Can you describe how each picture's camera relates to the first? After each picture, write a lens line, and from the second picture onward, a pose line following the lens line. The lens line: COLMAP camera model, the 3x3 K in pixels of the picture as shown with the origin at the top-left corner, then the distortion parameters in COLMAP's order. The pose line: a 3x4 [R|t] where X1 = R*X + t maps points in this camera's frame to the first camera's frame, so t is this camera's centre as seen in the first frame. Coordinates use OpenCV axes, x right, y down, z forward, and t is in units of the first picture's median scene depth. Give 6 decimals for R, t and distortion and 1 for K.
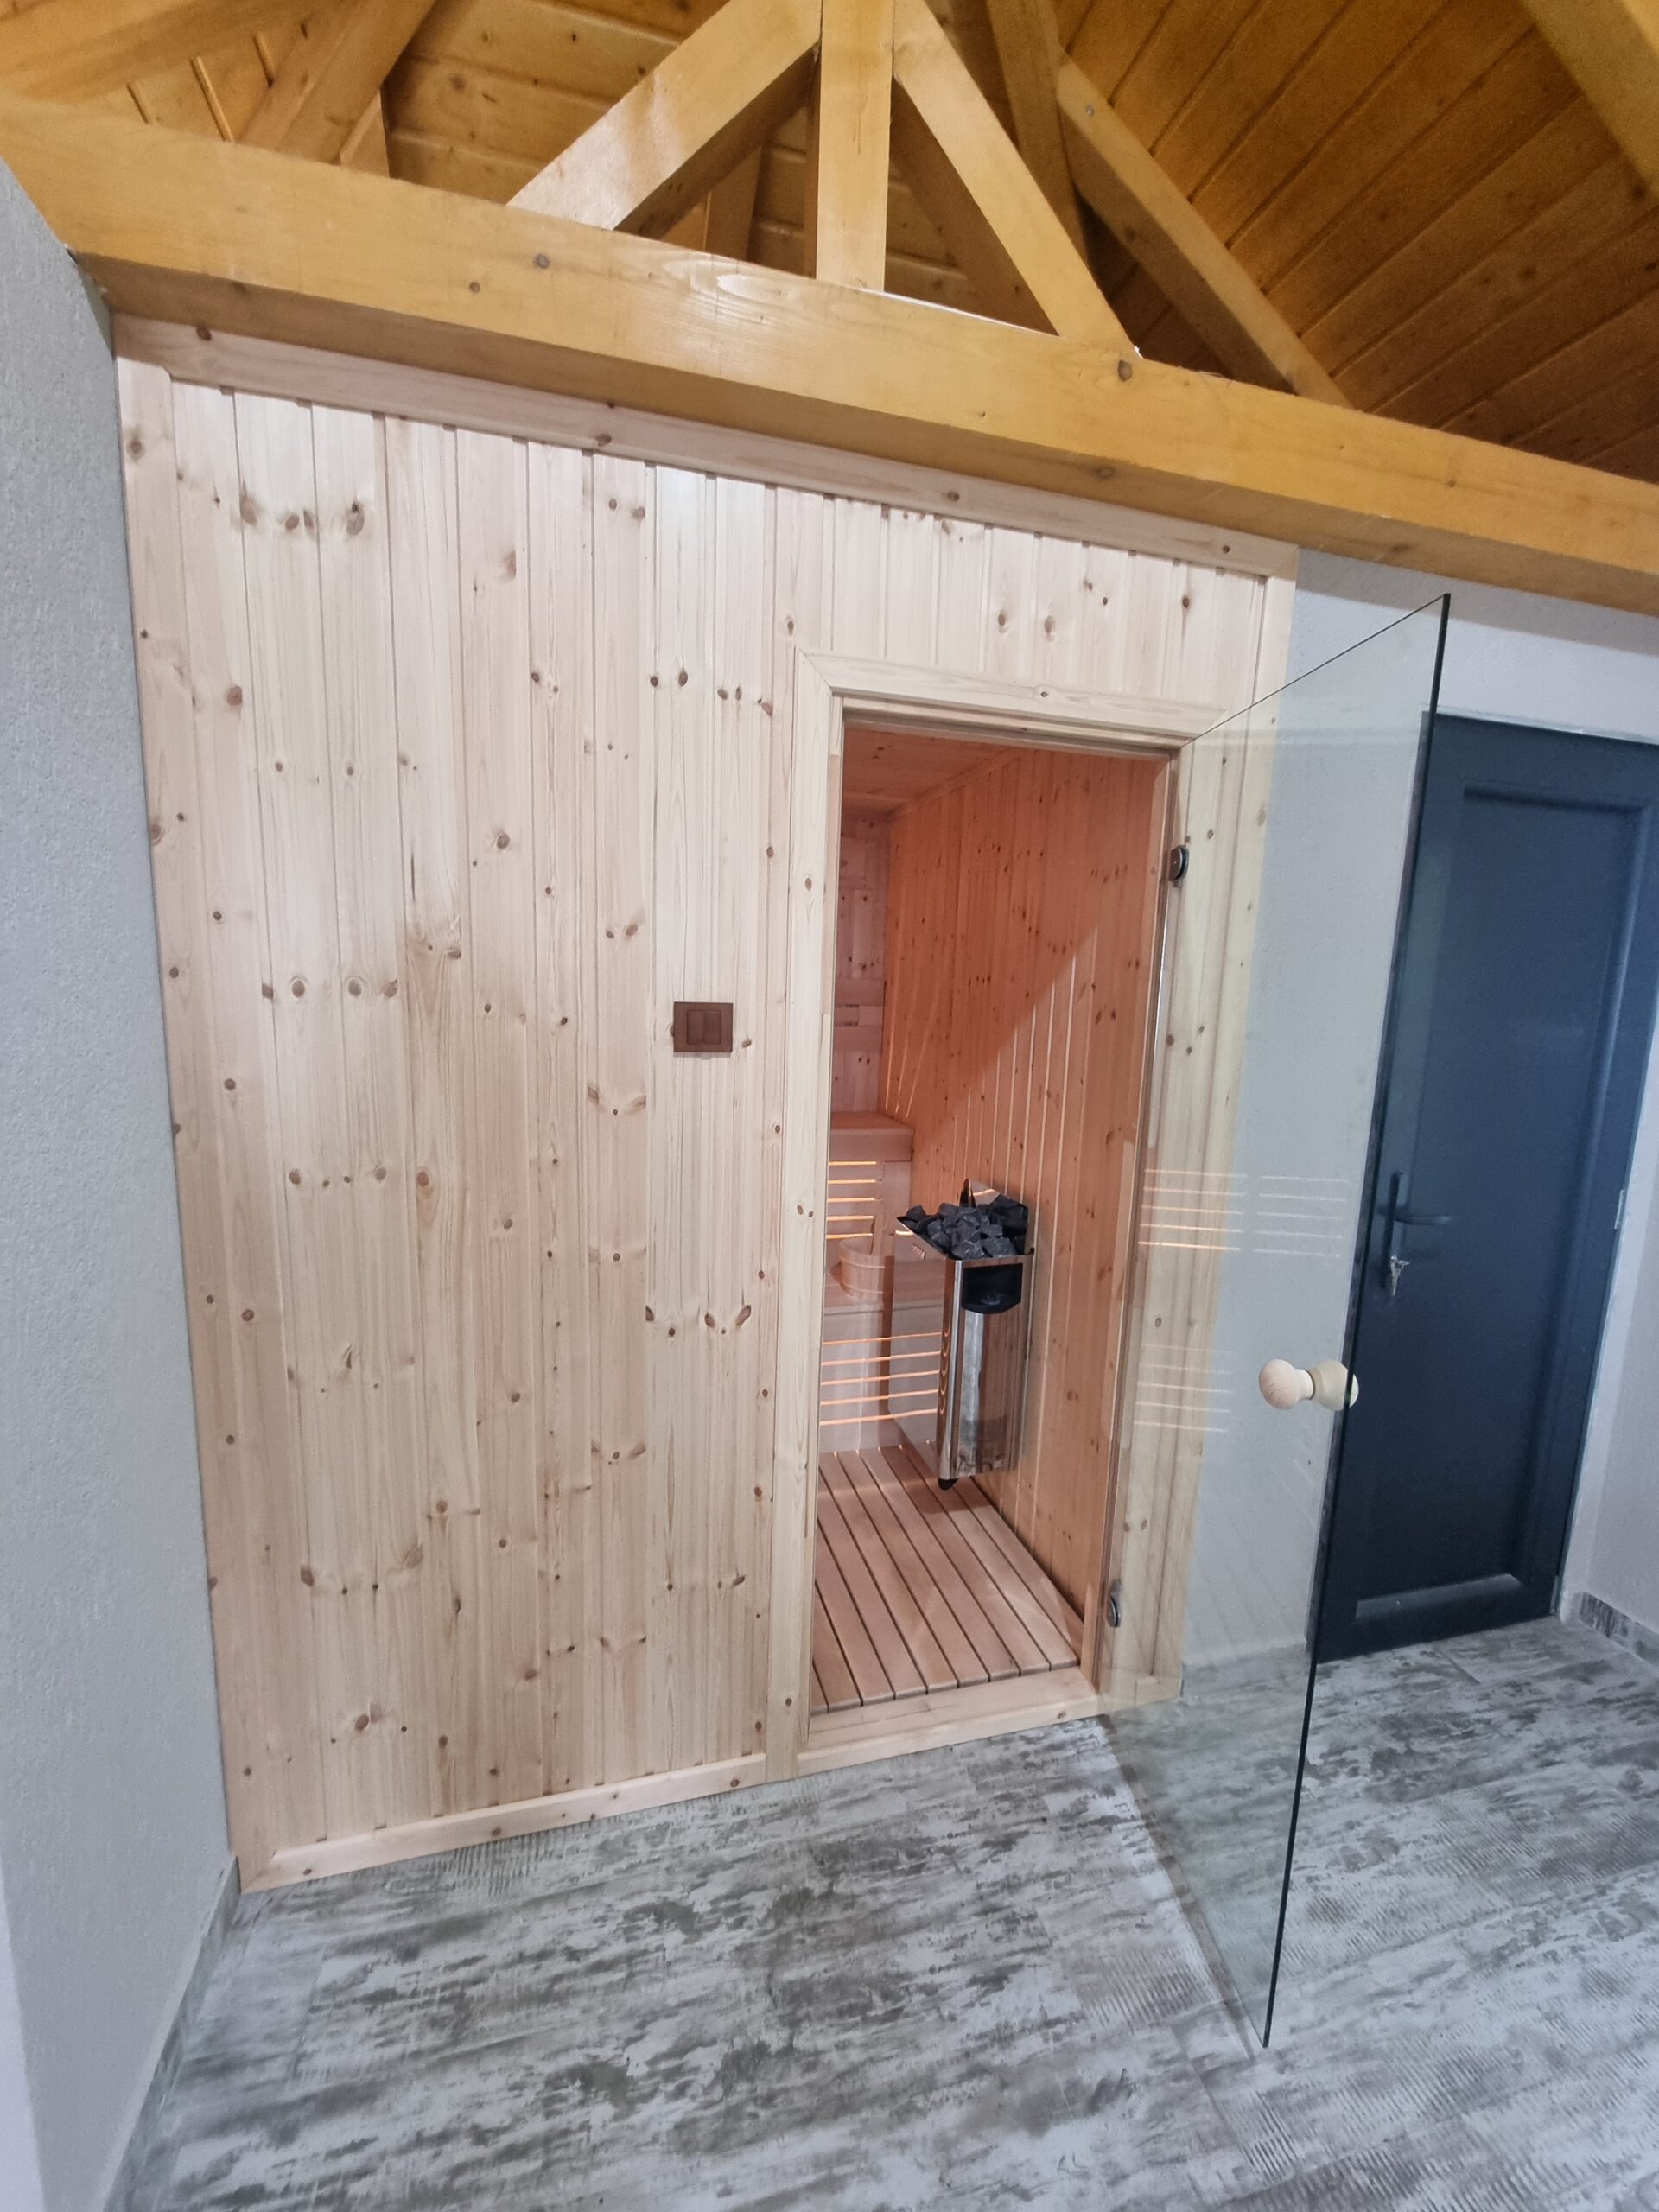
lens RADIAL K [[899.7, 0, 826.1], [0, 899.7, 1116.2], [0, 0, 1]] dist [0.001192, -0.001903]
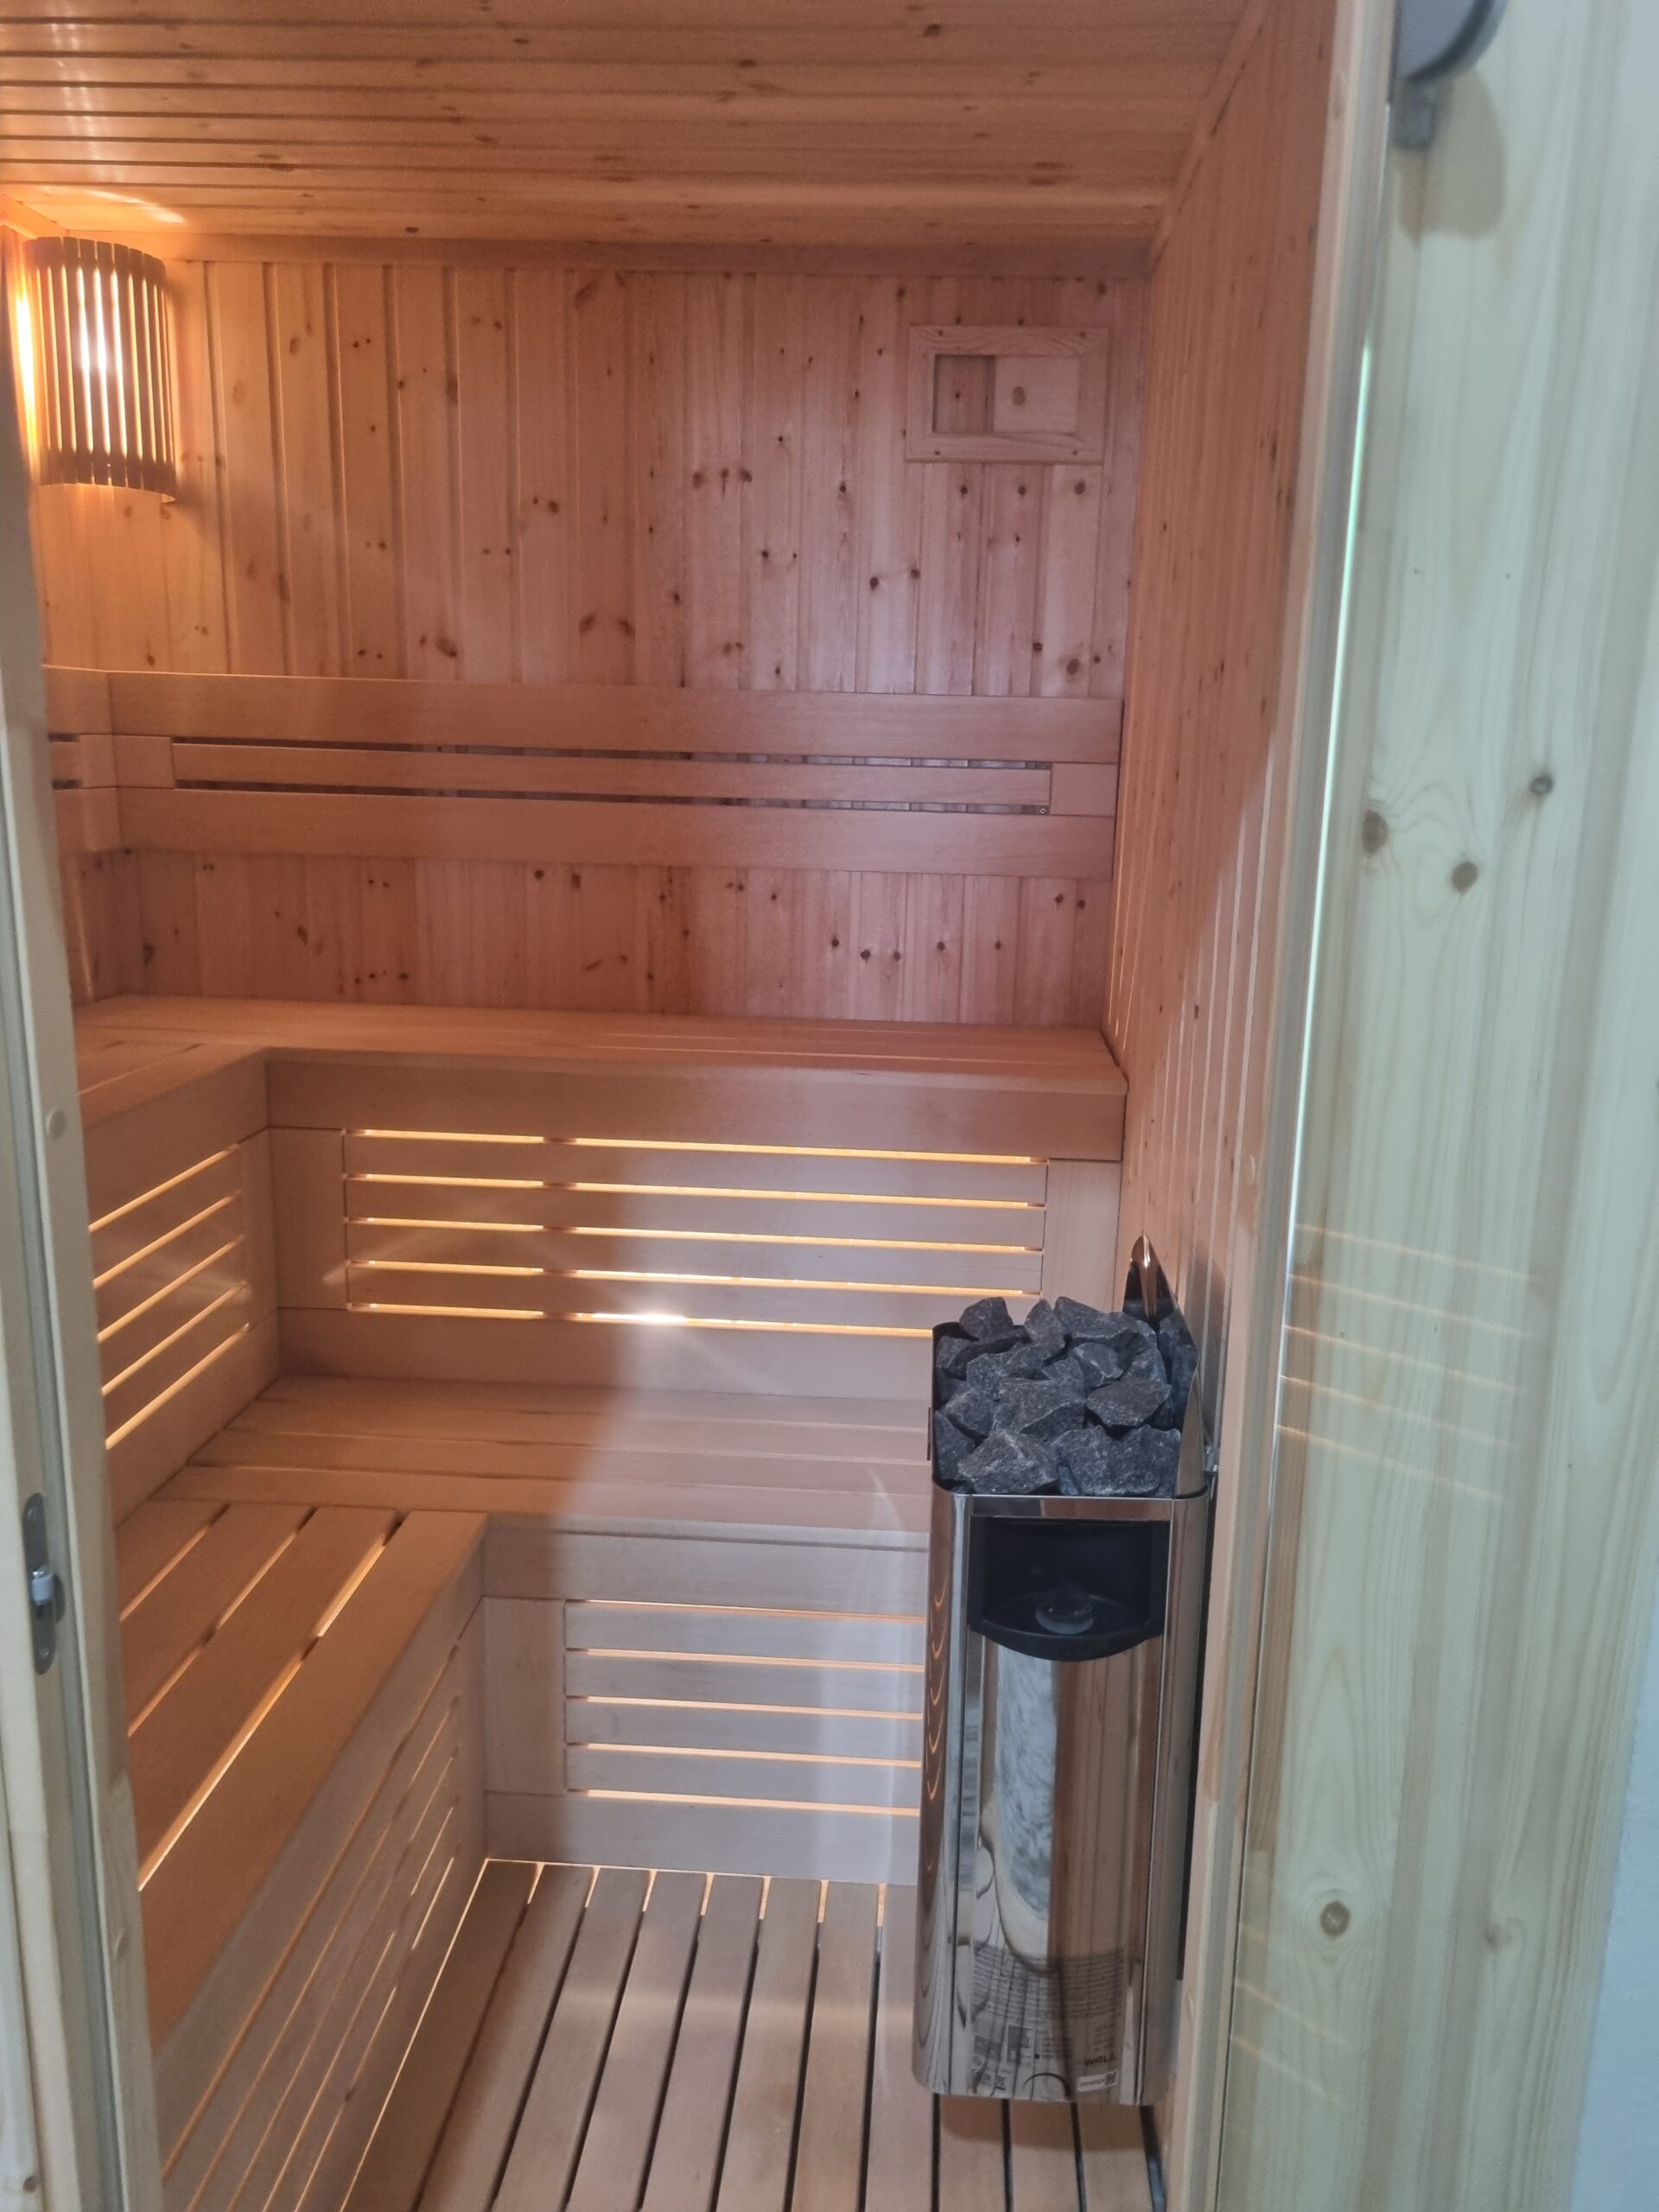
lens RADIAL K [[1663.1, 0, 861.5], [0, 1663.1, 1106.4], [0, 0, 1]] dist [0.054412, -0.040620]
pose [[0.949361, 0.058820, -0.308633, 0.445174], [-0.039883, 0.996934, 0.067316, -0.040238], [0.311646, -0.051598, 0.948796, 0.592089]]
